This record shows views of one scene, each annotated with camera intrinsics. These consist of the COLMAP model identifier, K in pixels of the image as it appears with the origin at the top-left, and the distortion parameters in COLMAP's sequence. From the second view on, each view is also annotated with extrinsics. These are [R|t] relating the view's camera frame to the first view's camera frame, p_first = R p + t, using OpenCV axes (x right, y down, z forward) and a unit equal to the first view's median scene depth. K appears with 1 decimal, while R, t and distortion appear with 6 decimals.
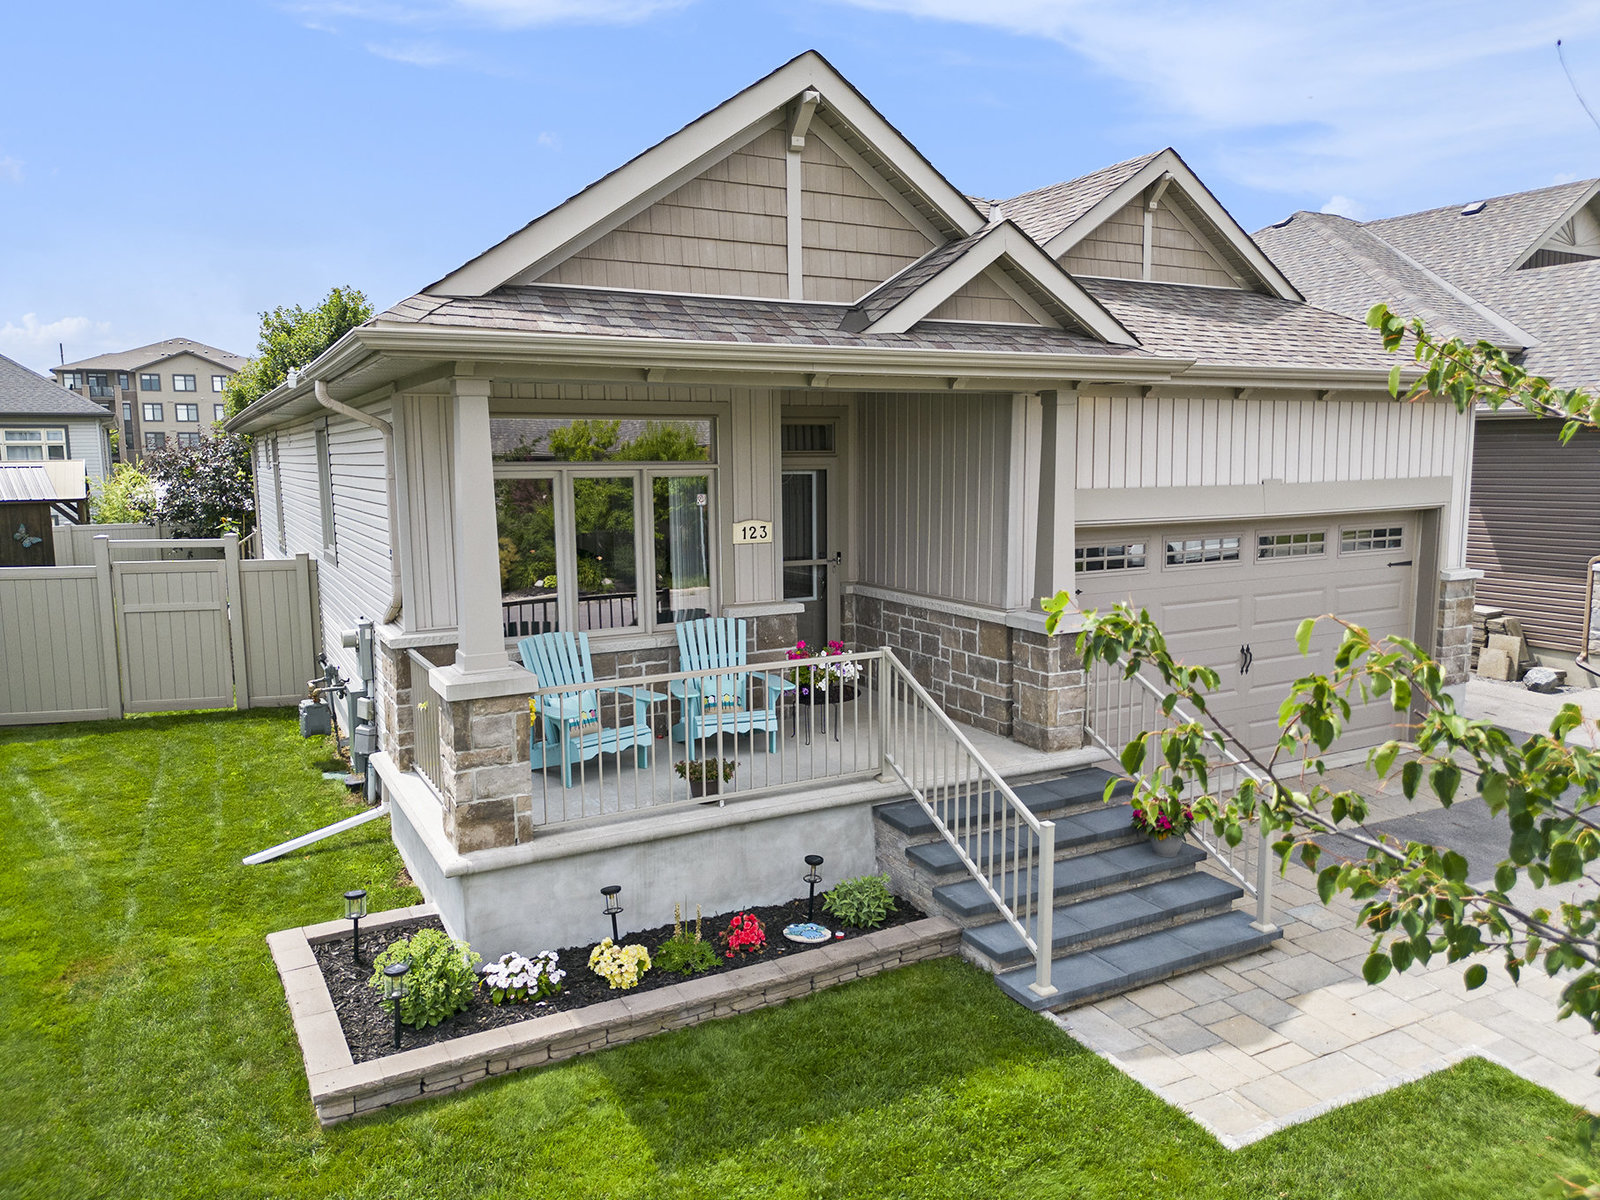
lens RADIAL K [[1114.2, 0, 796.2], [0, 1114.2, 593.4], [0, 0, 1]] dist [0.032930, -0.010231]
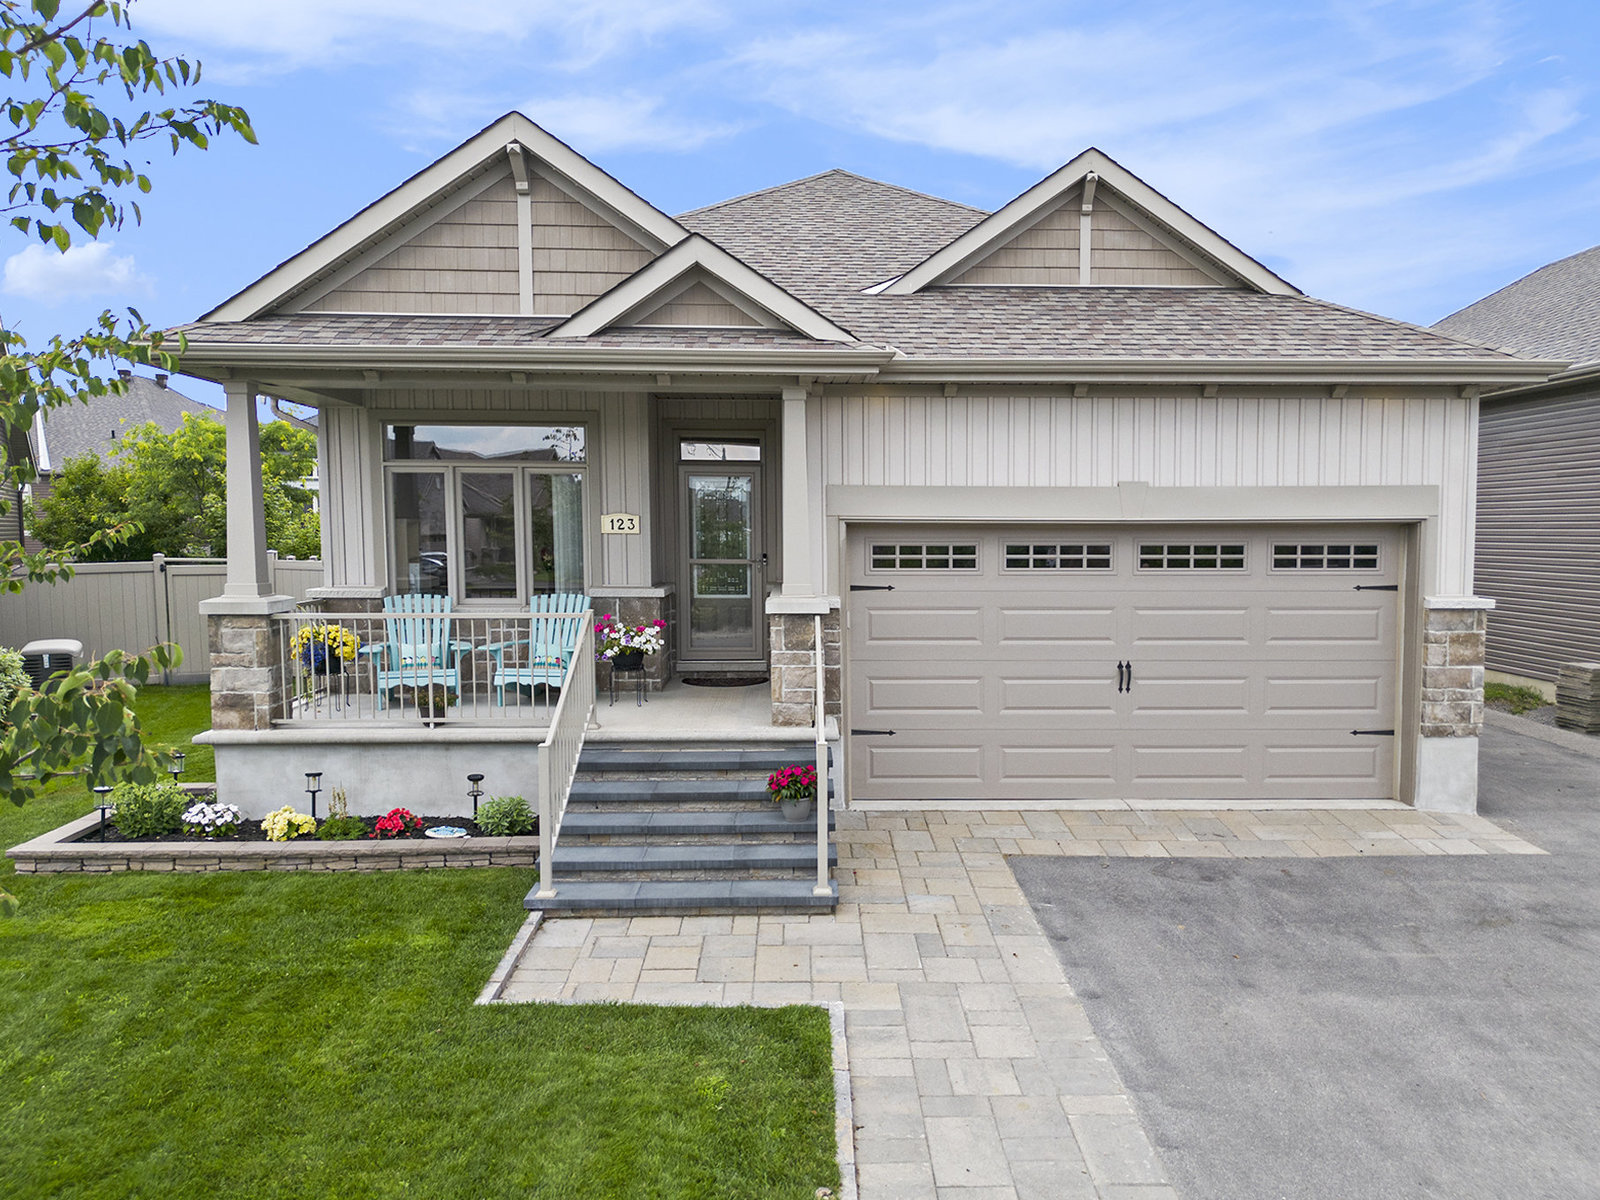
lens RADIAL K [[1114.2, 0, 791.6], [0, 1114.2, 598.9], [0, 0, 1]] dist [0.032930, -0.010231]
pose [[0.900561, 0.042808, -0.432618, 0.722735], [-0.066067, 0.997058, -0.038870, 0.064339], [0.429681, 0.063586, 0.900739, 0.051324]]
